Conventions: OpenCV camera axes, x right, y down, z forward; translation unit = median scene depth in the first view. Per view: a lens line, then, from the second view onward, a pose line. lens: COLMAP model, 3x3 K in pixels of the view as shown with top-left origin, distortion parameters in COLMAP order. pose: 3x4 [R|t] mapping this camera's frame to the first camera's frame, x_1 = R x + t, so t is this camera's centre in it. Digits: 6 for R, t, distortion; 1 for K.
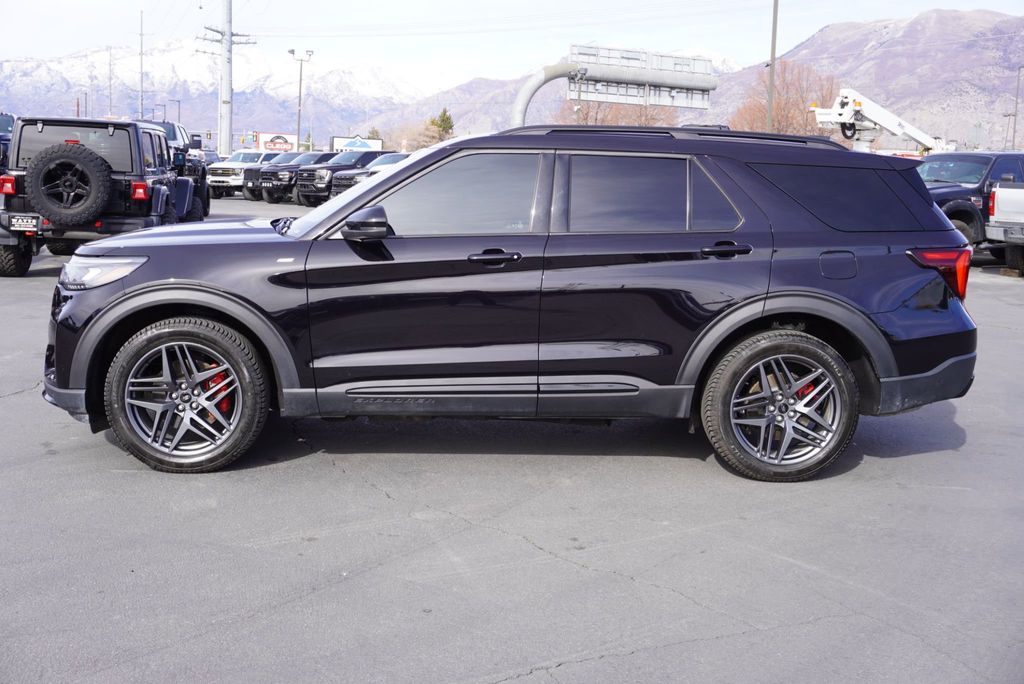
lens RADIAL K [[1236.7, 0, 511.1], [0, 1236.7, 340.4], [0, 0, 1]] dist [0.017480, 0.000000]
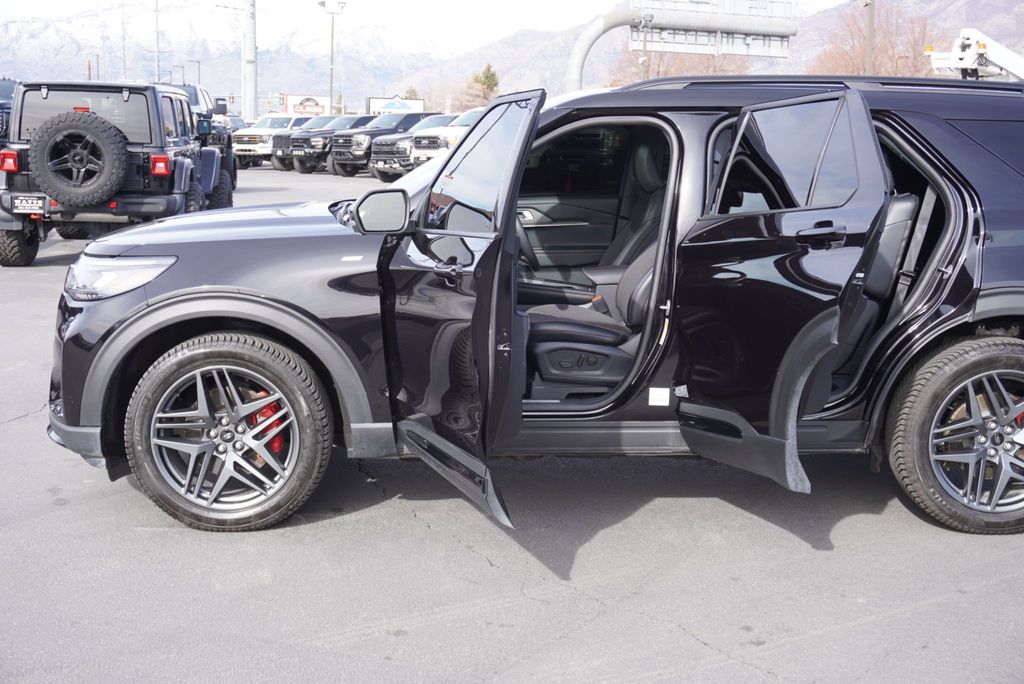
lens RADIAL K [[1355.4, 0, 514.3], [0, 1355.4, 347.7], [0, 0, 1]] dist [0.025515, 0.000000]
pose [[0.999208, -0.013779, -0.037321, -0.019540], [0.014585, 0.999664, 0.021432, -0.010019], [0.037013, -0.021960, 0.999073, 0.060410]]
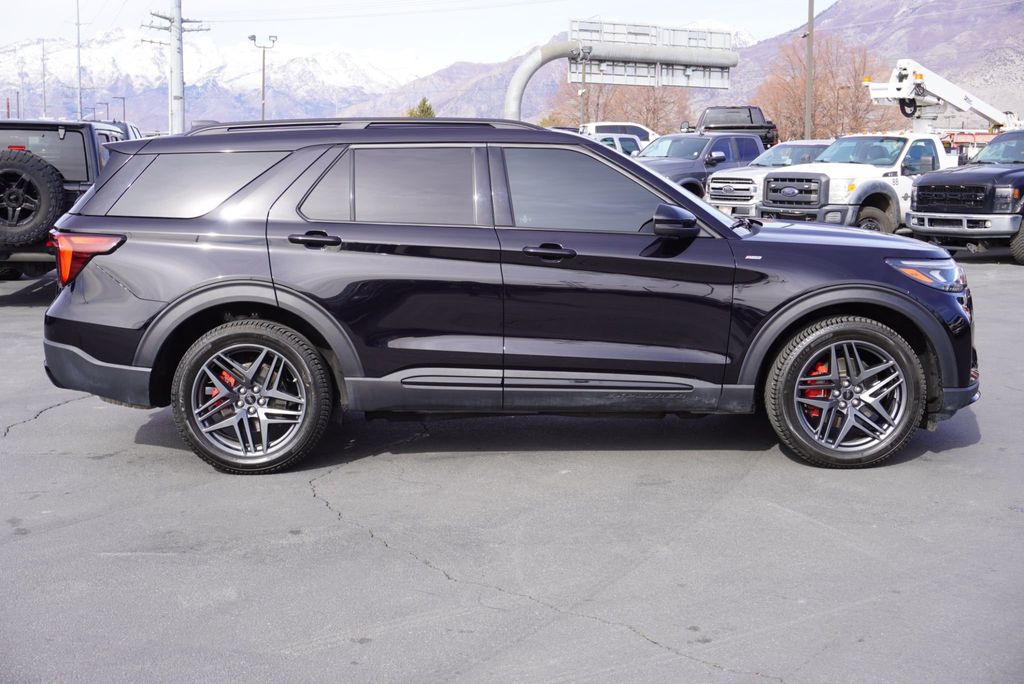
lens RADIAL K [[1402.0, 0, 511.5], [0, 1402.0, 342.3], [0, 0, 1]] dist [0.021937, 0.000000]
pose [[0.999500, -0.031364, 0.003944, -0.021821], [0.031404, 0.999449, -0.010773, -0.005625], [-0.003604, 0.010891, 0.999934, 0.034505]]
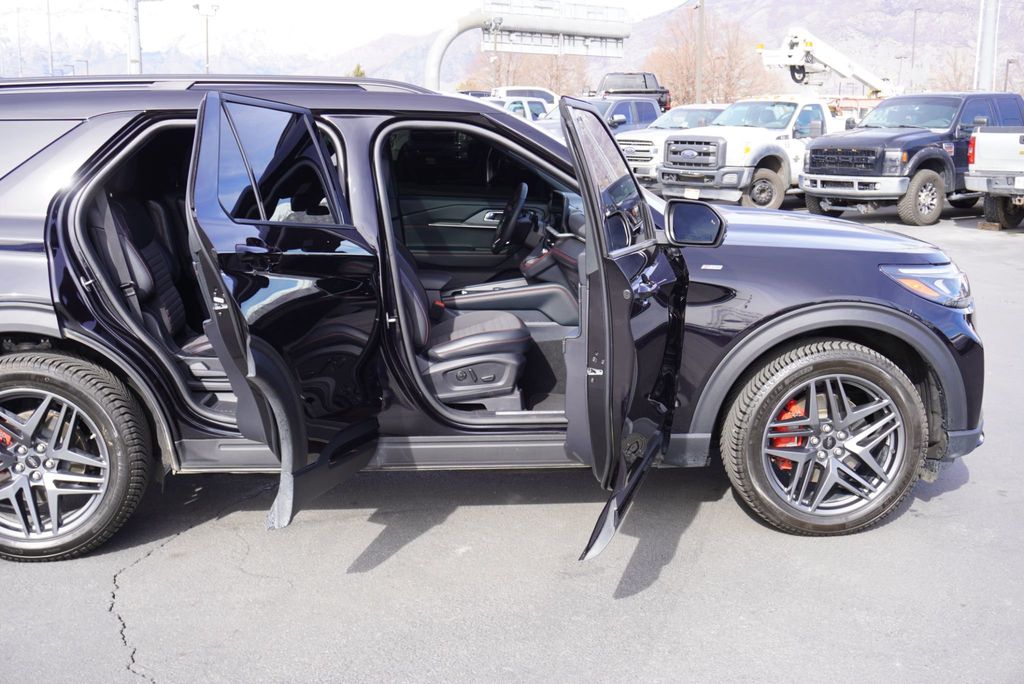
lens RADIAL K [[1181.9, 0, 511.8], [0, 1181.9, 343.2], [0, 0, 1]] dist [0.041469, 0.000000]
pose [[0.997098, -0.038647, 0.065594, -0.009501], [0.035457, 0.998164, 0.049114, -0.032082], [-0.067372, -0.046646, 0.996637, 0.197986]]
